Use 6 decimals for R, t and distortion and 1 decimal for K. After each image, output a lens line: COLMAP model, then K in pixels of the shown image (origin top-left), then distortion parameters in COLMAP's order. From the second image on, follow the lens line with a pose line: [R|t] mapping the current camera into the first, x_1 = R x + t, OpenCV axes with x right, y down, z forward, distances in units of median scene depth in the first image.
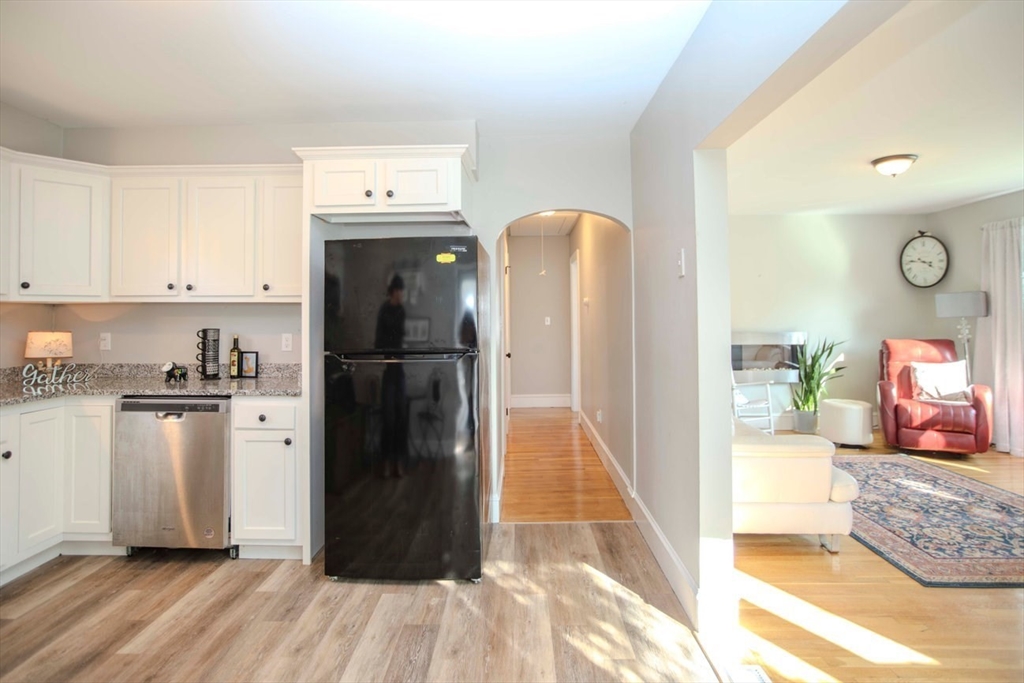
lens RADIAL K [[514.1, 0, 503.8], [0, 514.1, 300.9], [0, 0, 1]] dist [-0.028897, 0.008330]
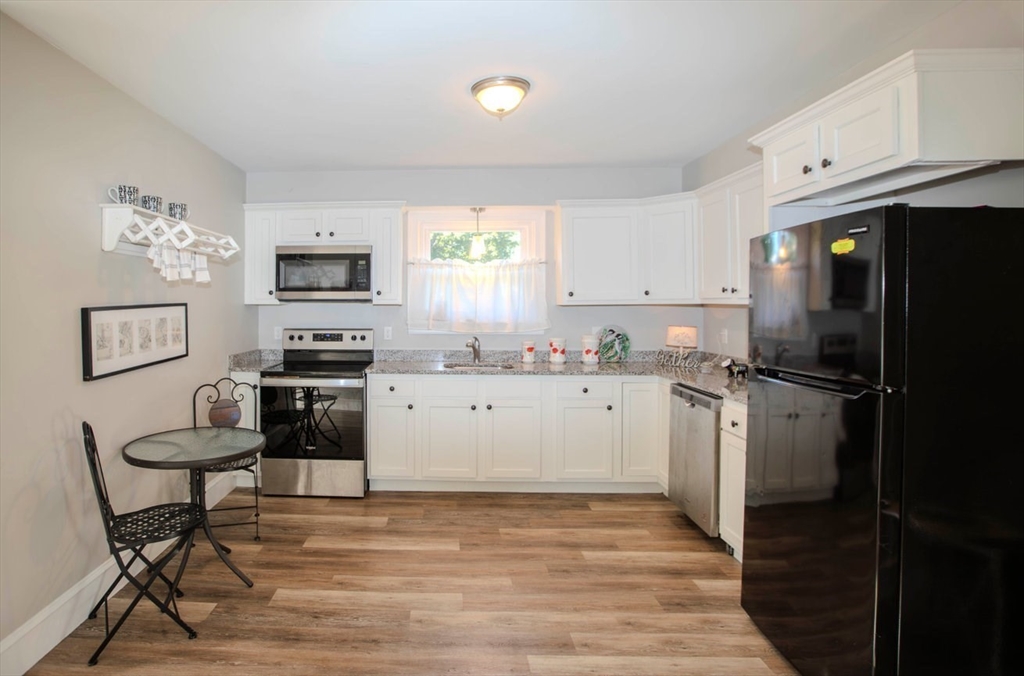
lens RADIAL K [[521.4, 0, 451.1], [0, 521.4, 315.4], [0, 0, 1]] dist [-0.018495, 0.002049]
pose [[0.056270, 0.022114, -0.998171, 0.406343], [0.032138, 0.999196, 0.023949, -0.018578], [0.997898, -0.033426, 0.055514, 0.330137]]
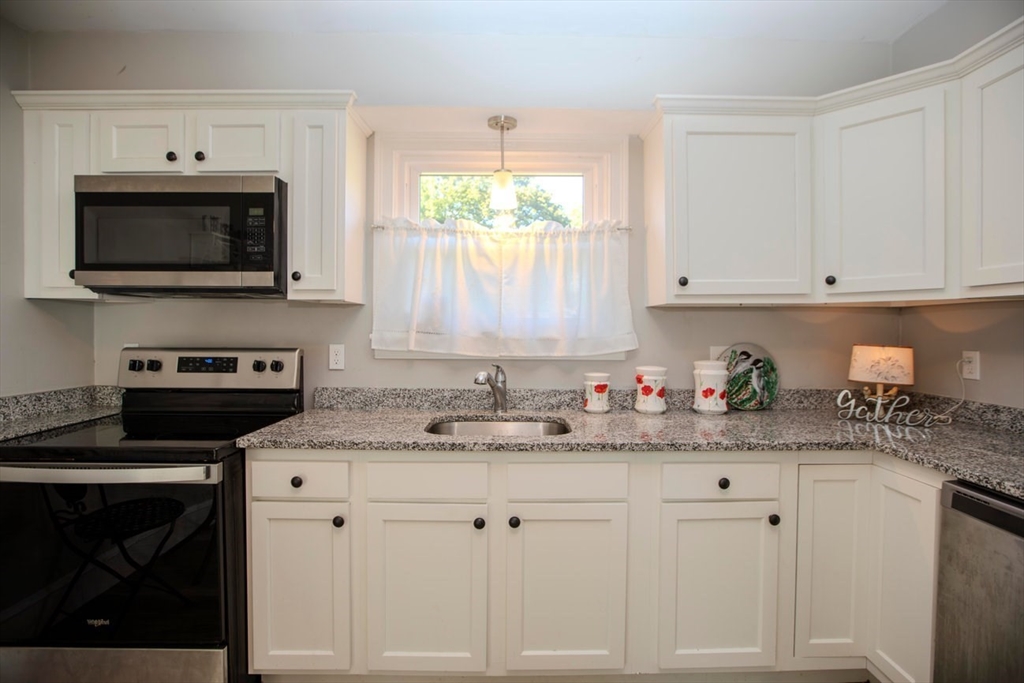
lens RADIAL K [[488.6, 0, 508.0], [0, 488.6, 341.2], [0, 0, 1]] dist [-0.012393, 0.003420]
pose [[0.045593, 0.031494, -0.998464, -0.244175], [0.028973, 0.999041, 0.032835, 0.016524], [0.998540, -0.030426, 0.044637, 0.447313]]
